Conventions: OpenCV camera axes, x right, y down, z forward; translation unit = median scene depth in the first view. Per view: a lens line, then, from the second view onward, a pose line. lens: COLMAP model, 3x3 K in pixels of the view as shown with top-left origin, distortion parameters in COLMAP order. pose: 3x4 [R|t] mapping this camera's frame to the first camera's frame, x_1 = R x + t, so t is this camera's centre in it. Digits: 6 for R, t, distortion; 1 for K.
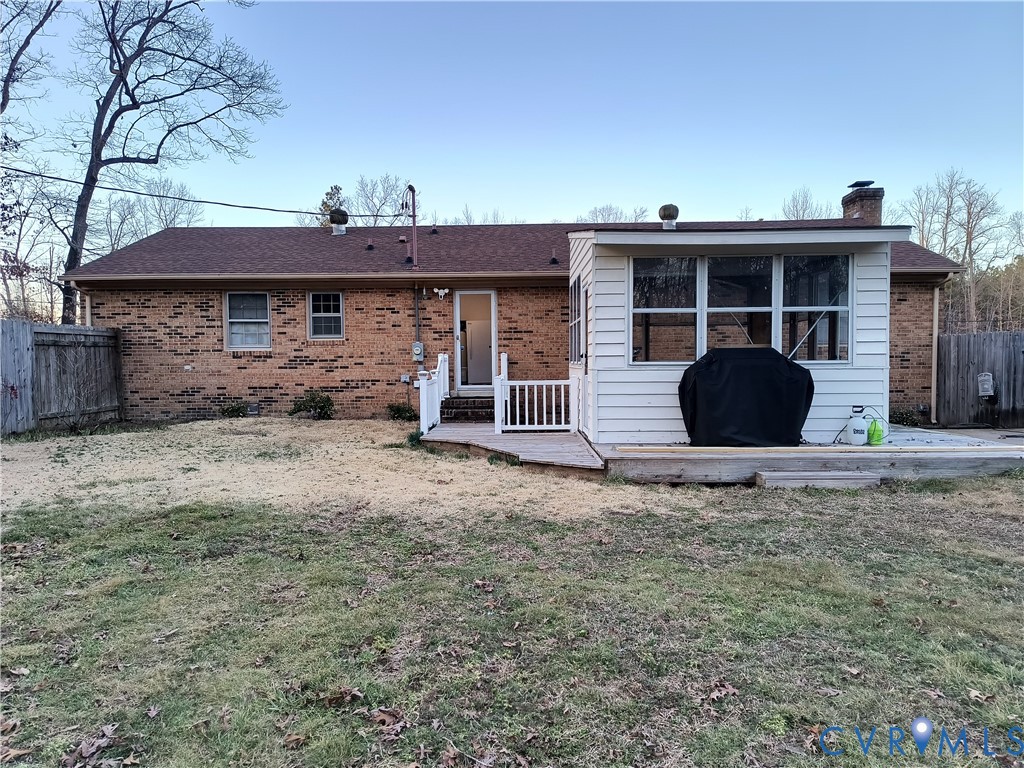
lens RADIAL K [[688.0, 0, 518.9], [0, 688.0, 393.2], [0, 0, 1]] dist [0.005913, -0.002578]
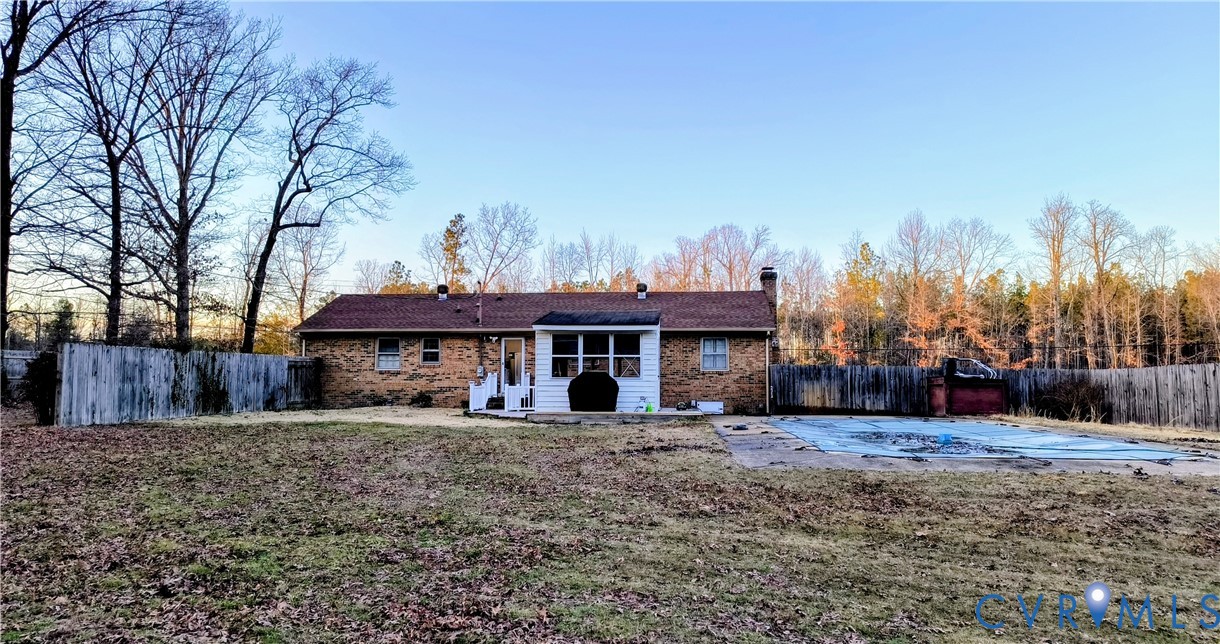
lens RADIAL K [[822.3, 0, 610.0], [0, 822.3, 322.0], [0, 0, 1]] dist [0.066799, 0.000432]
pose [[0.996104, 0.005015, -0.088038, 0.378904], [-0.015236, 0.993154, -0.115815, 0.055357], [0.086855, 0.116706, 0.989361, -1.112549]]
